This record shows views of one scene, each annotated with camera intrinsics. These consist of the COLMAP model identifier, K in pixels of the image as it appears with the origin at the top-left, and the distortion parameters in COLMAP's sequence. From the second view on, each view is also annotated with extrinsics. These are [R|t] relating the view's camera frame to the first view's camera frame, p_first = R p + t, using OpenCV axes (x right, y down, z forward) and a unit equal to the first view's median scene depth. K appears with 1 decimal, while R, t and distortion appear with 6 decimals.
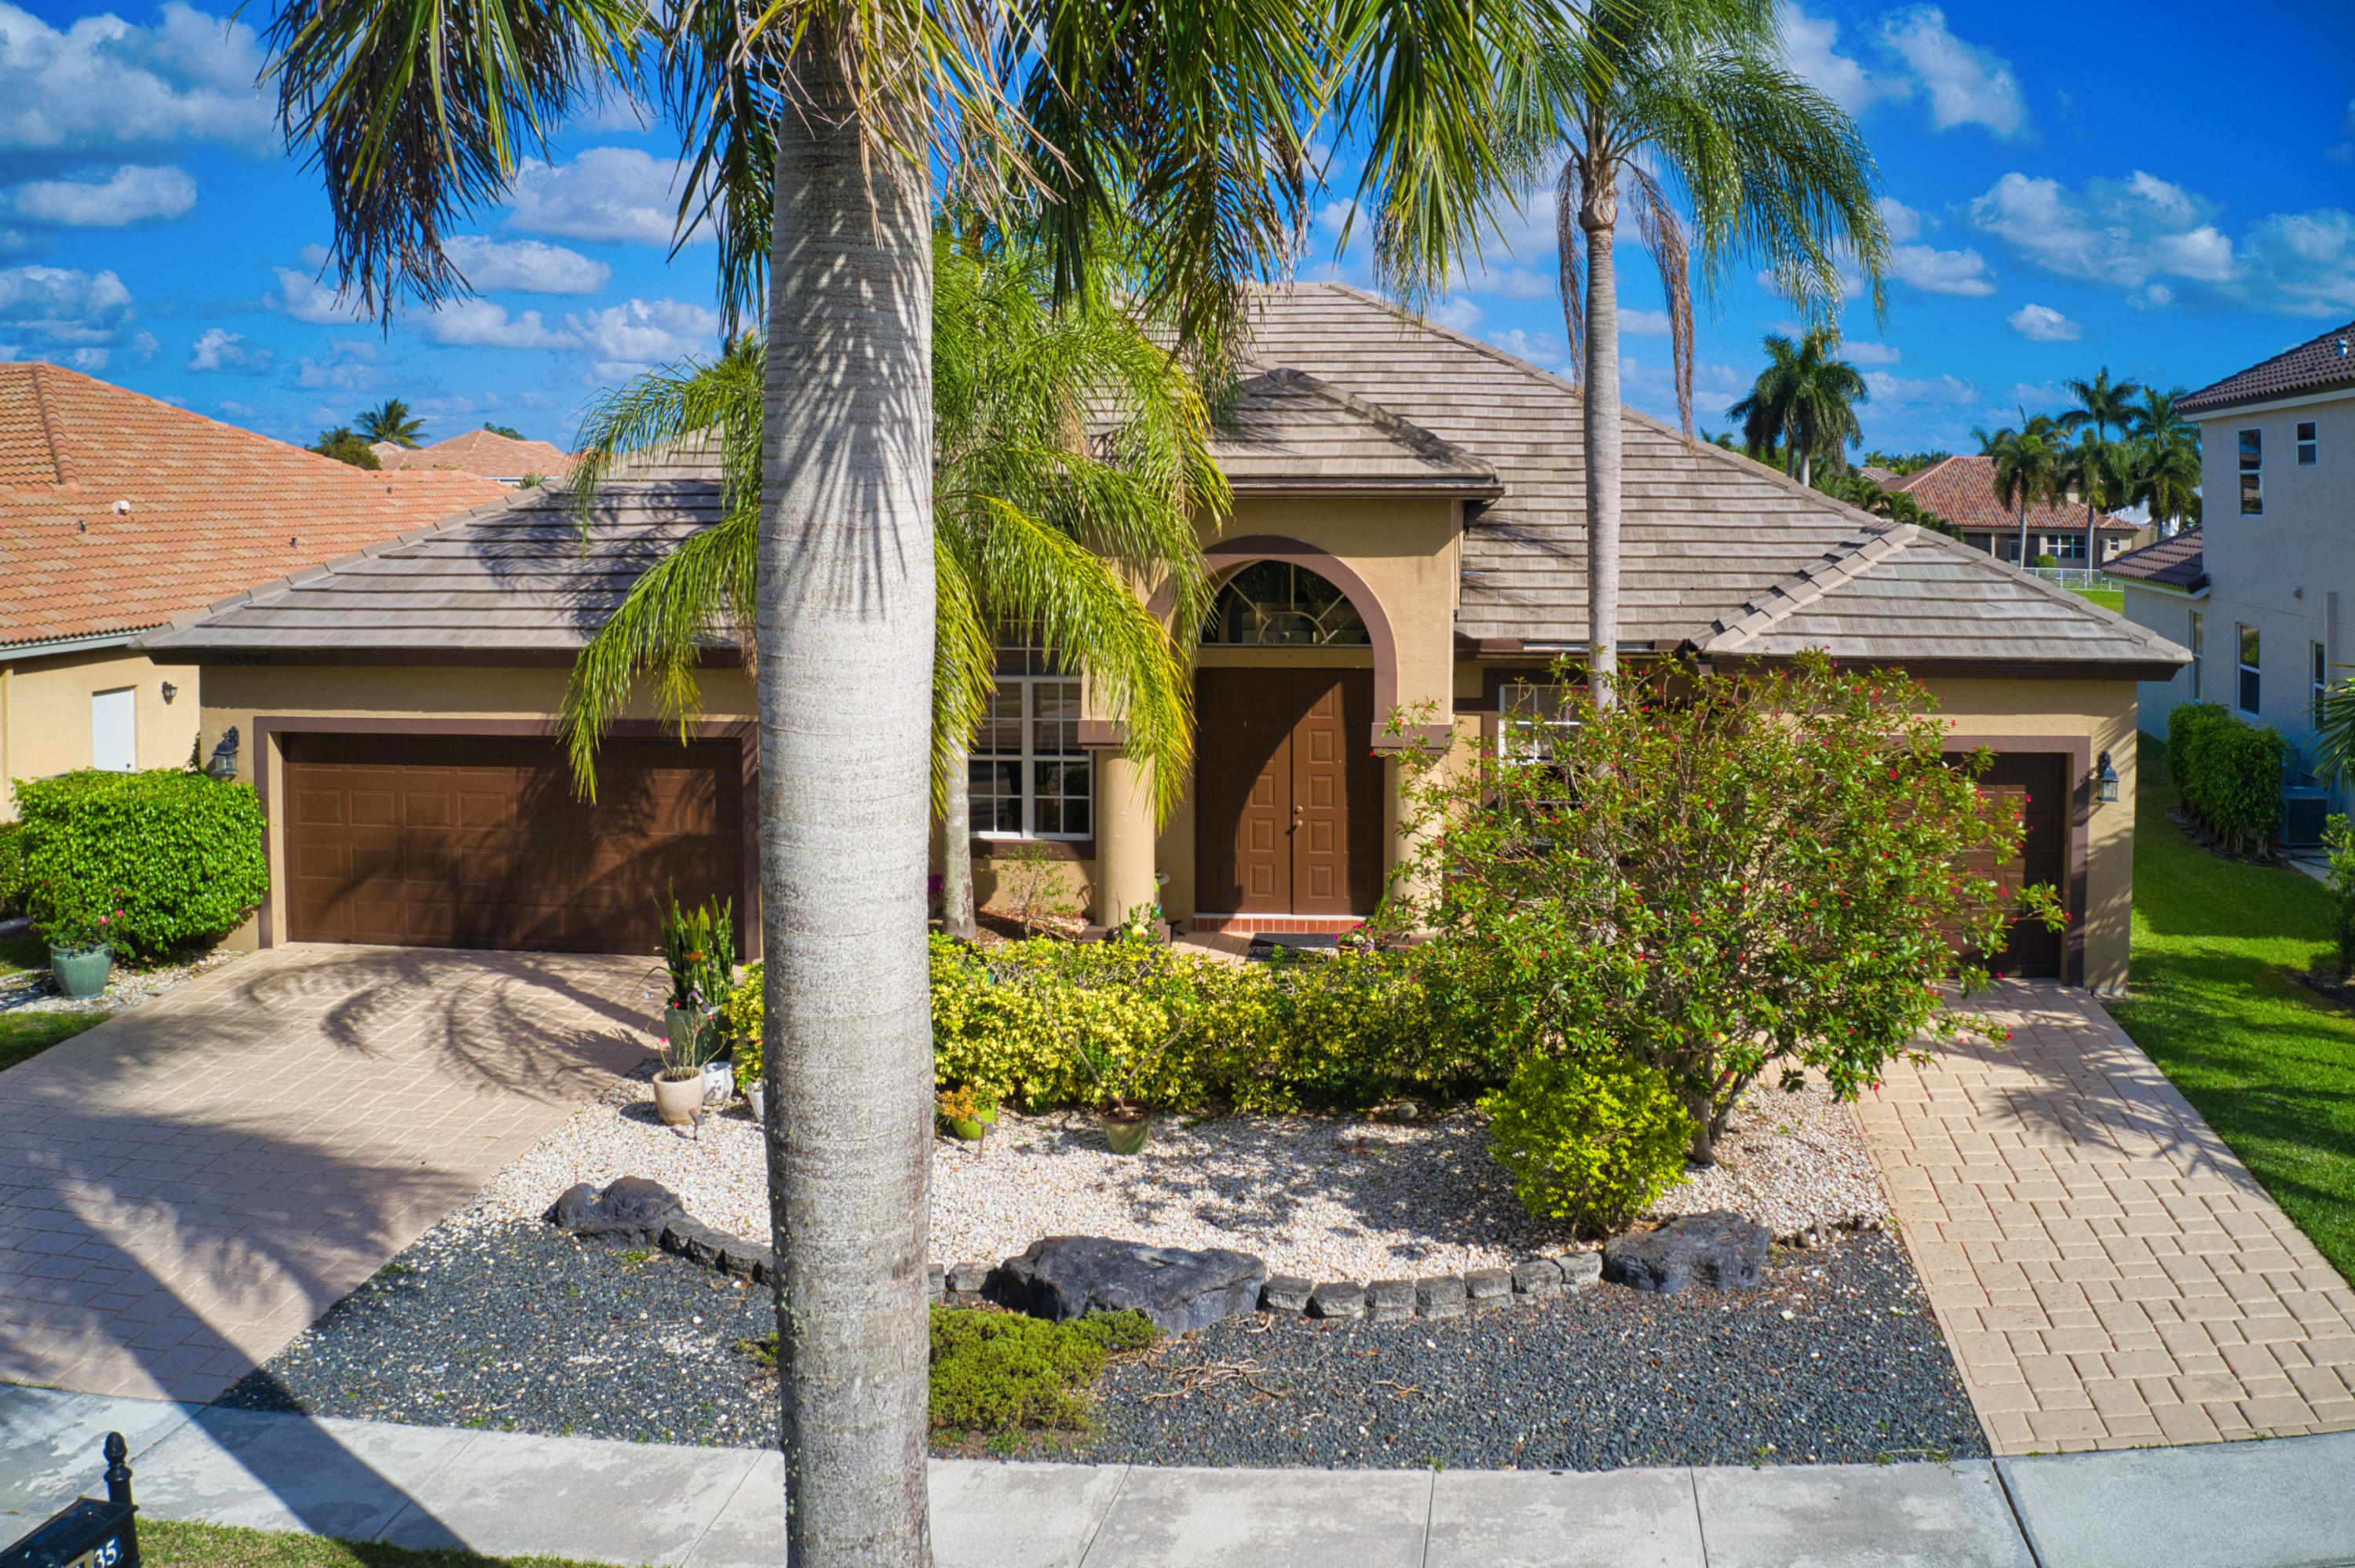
lens RADIAL K [[1990.3, 0, 1177.5], [0, 1990.3, 784.0], [0, 0, 1]] dist [-0.231628, 0.054532]
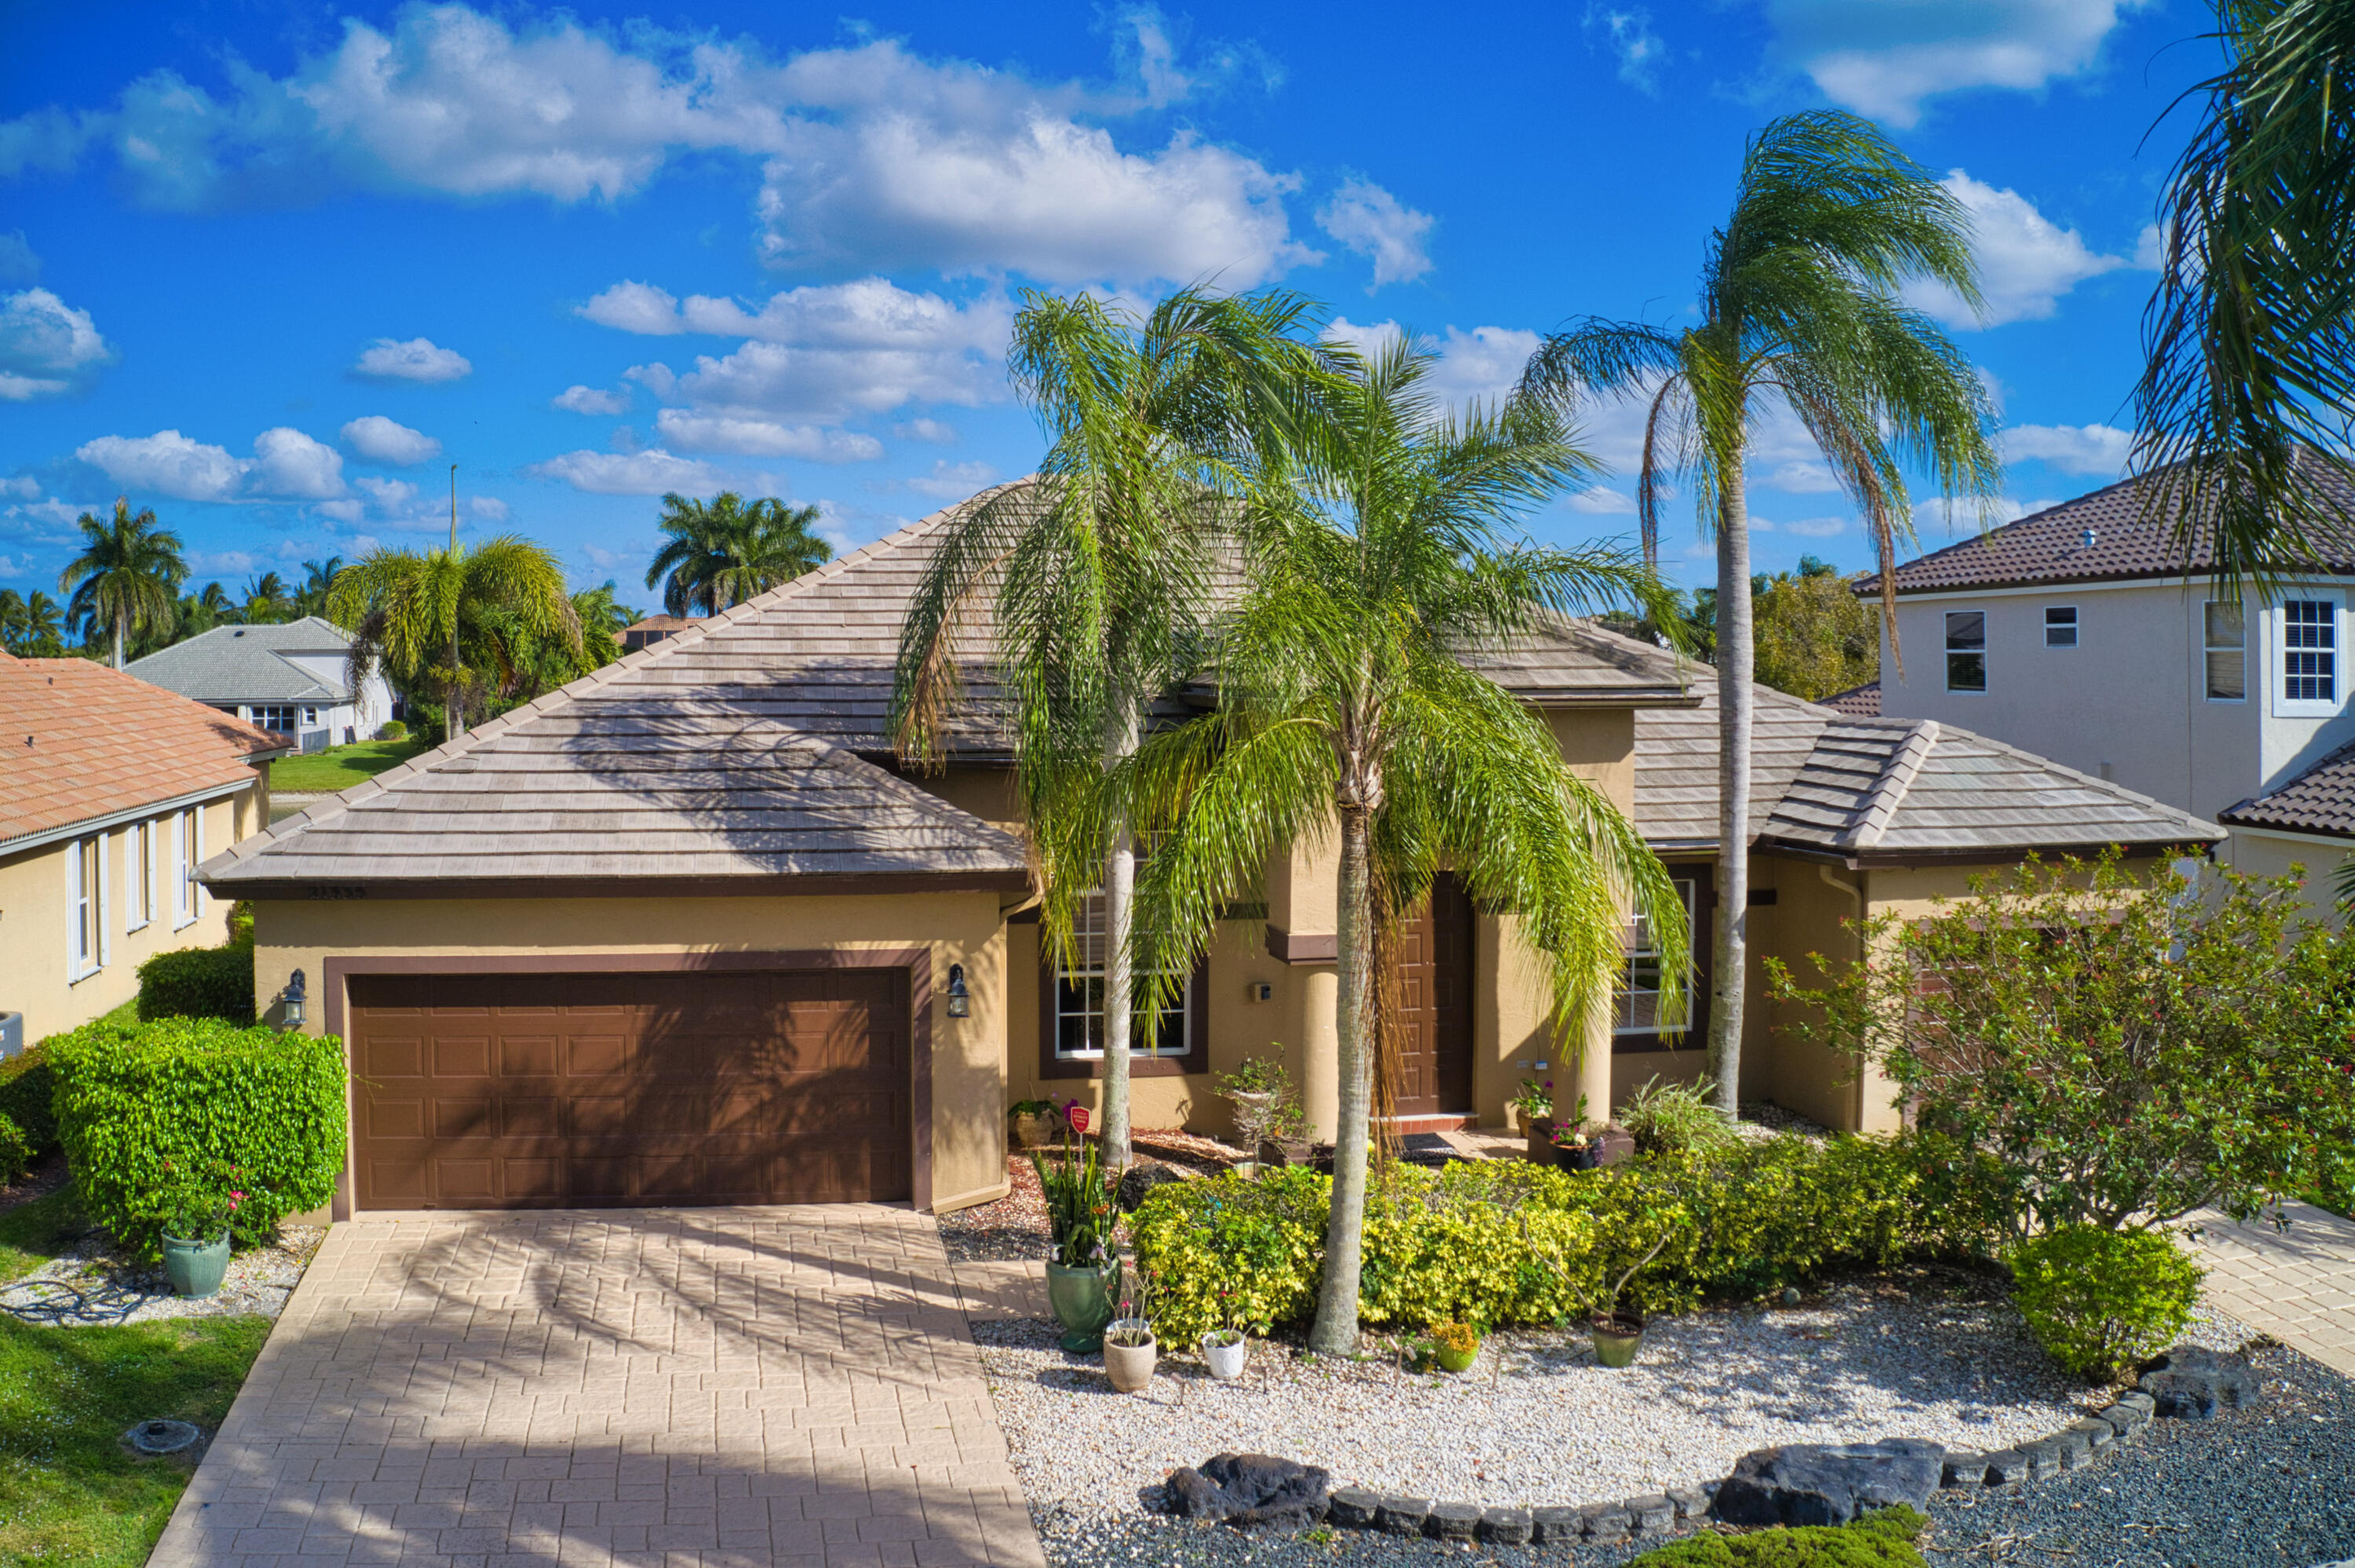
lens RADIAL K [[1990.3, 0, 1177.5], [0, 1990.3, 784.0], [0, 0, 1]] dist [-0.231628, 0.054532]
pose [[0.966445, -0.017672, 0.256263, -0.466225], [0.040680, 0.995571, -0.084761, -0.034799], [-0.253630, 0.092342, 0.962883, 0.068120]]
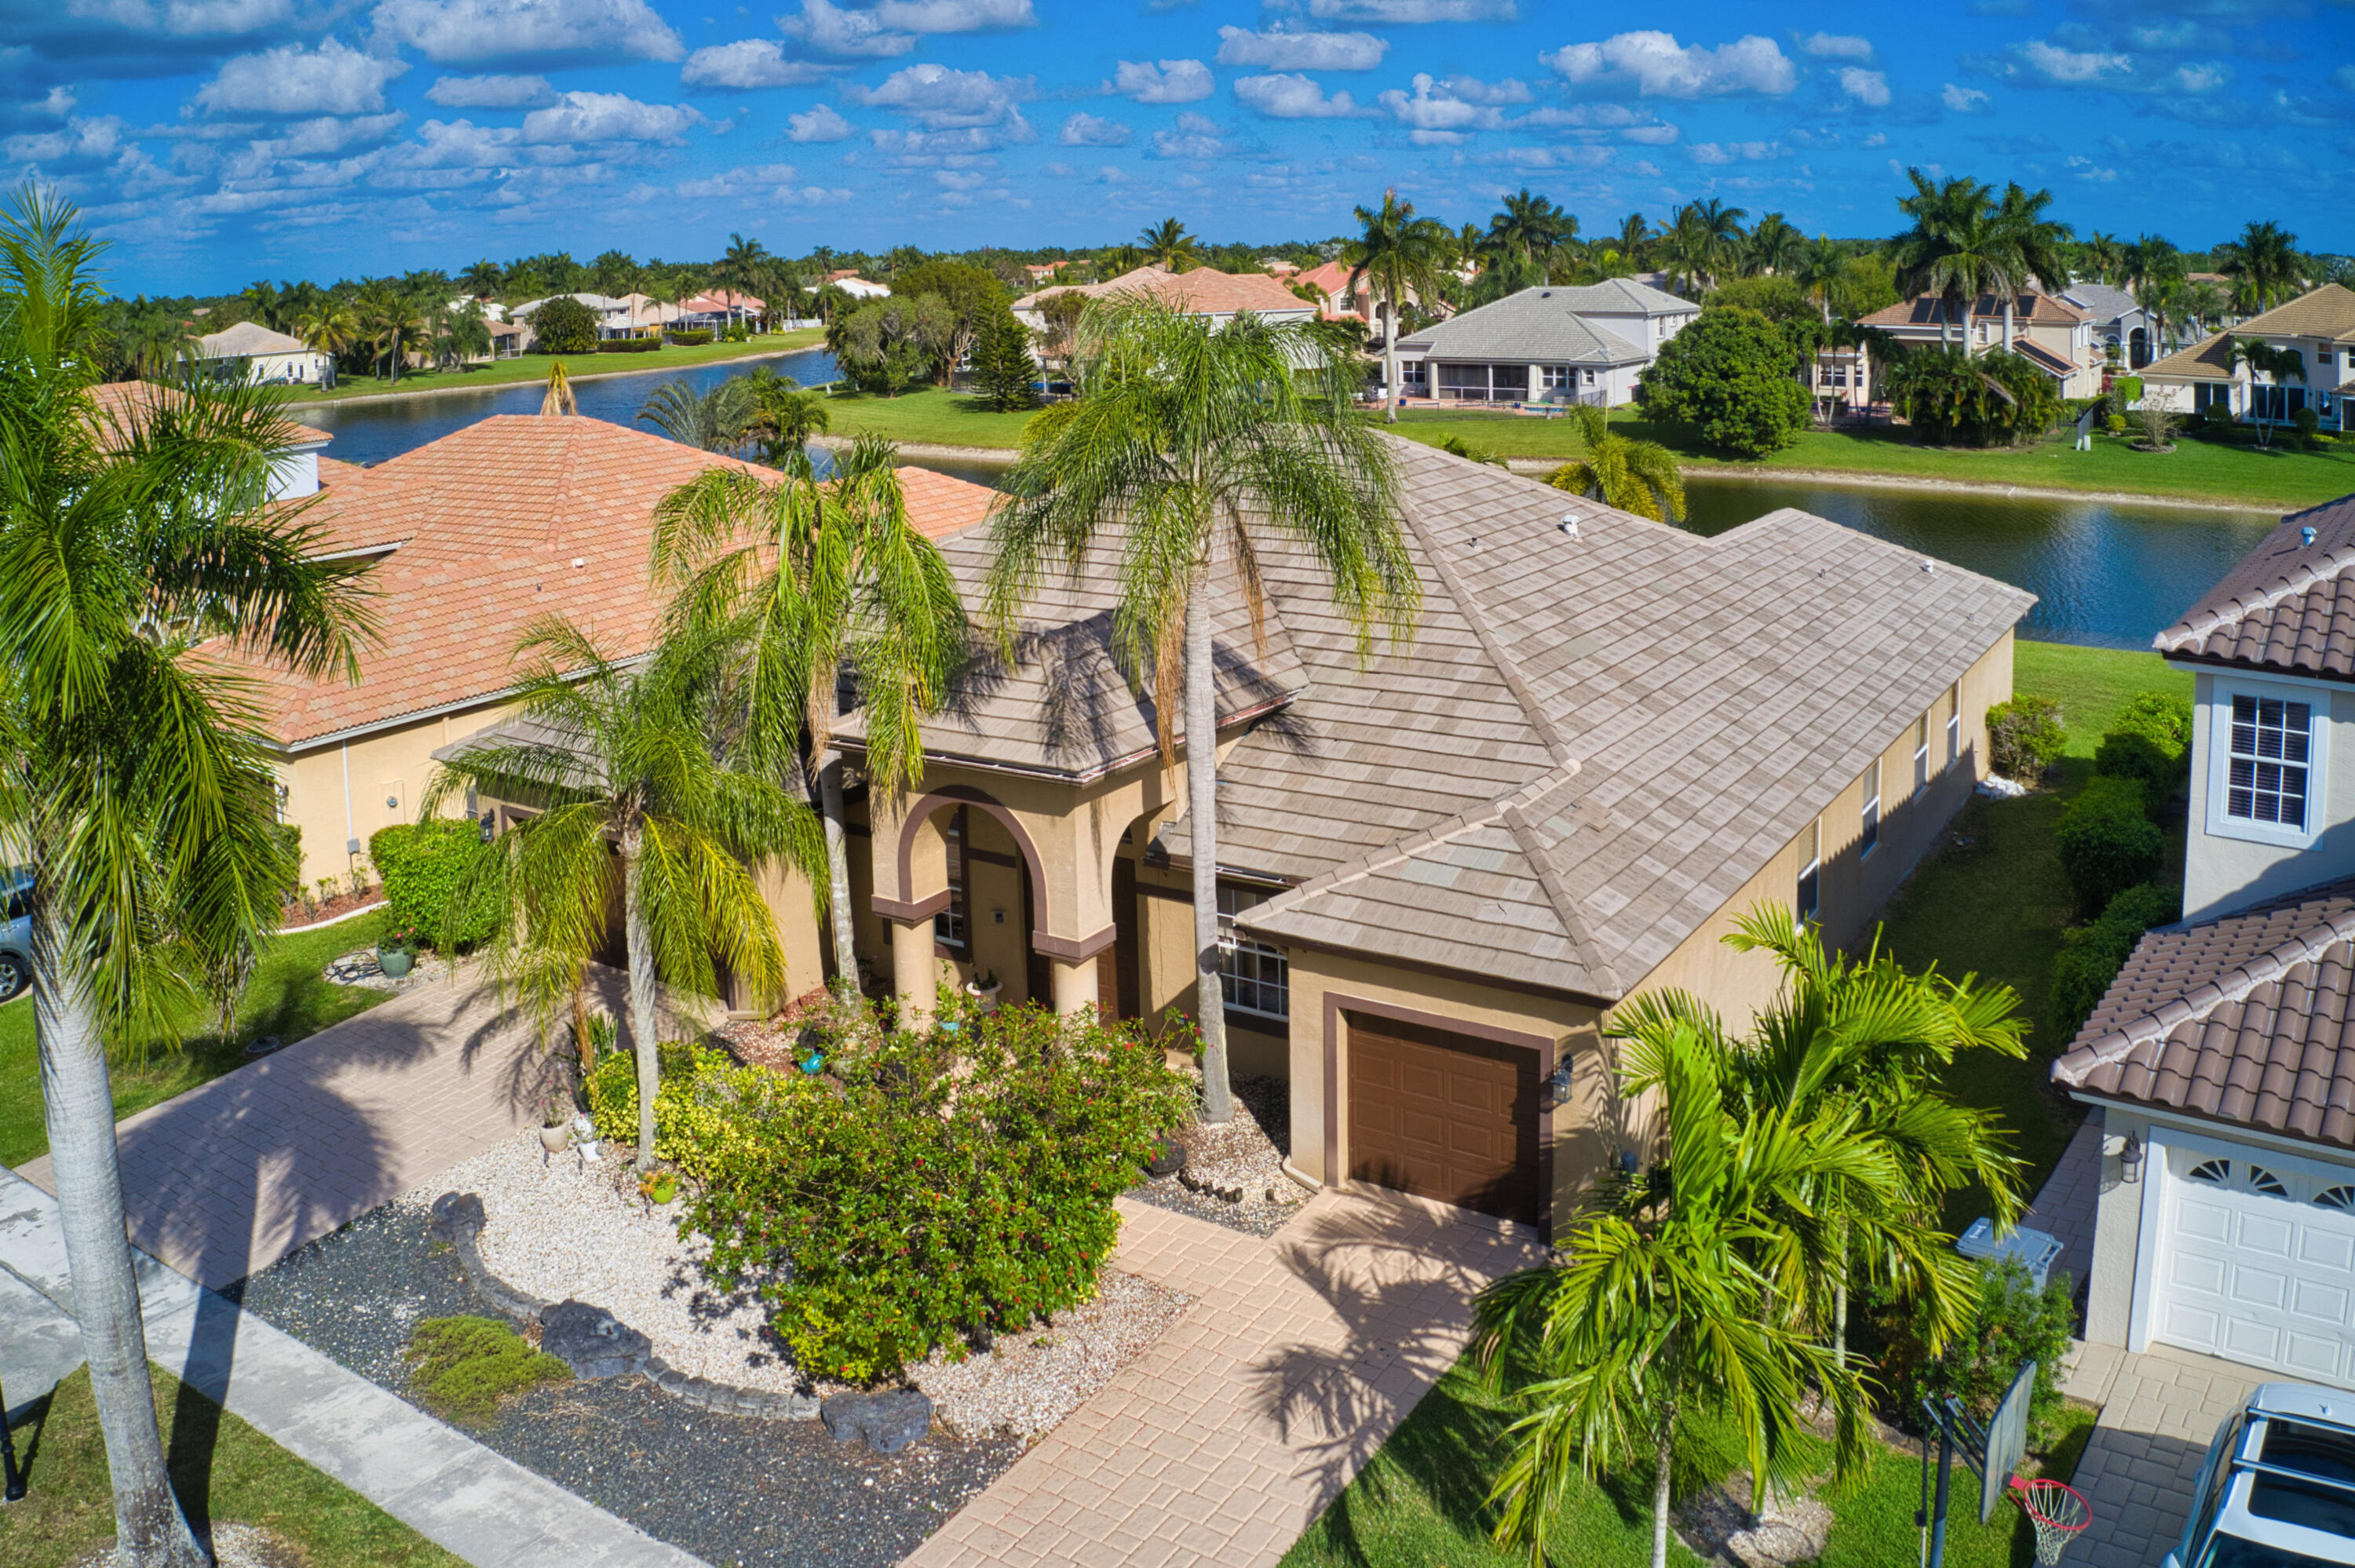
lens RADIAL K [[1990.3, 0, 1177.5], [0, 1990.3, 784.0], [0, 0, 1]] dist [-0.231628, 0.054532]
pose [[0.854211, 0.108133, -0.508558, 0.980235], [-0.043290, 0.989529, 0.137687, -0.388919], [0.518121, -0.095598, 0.849948, -0.114448]]
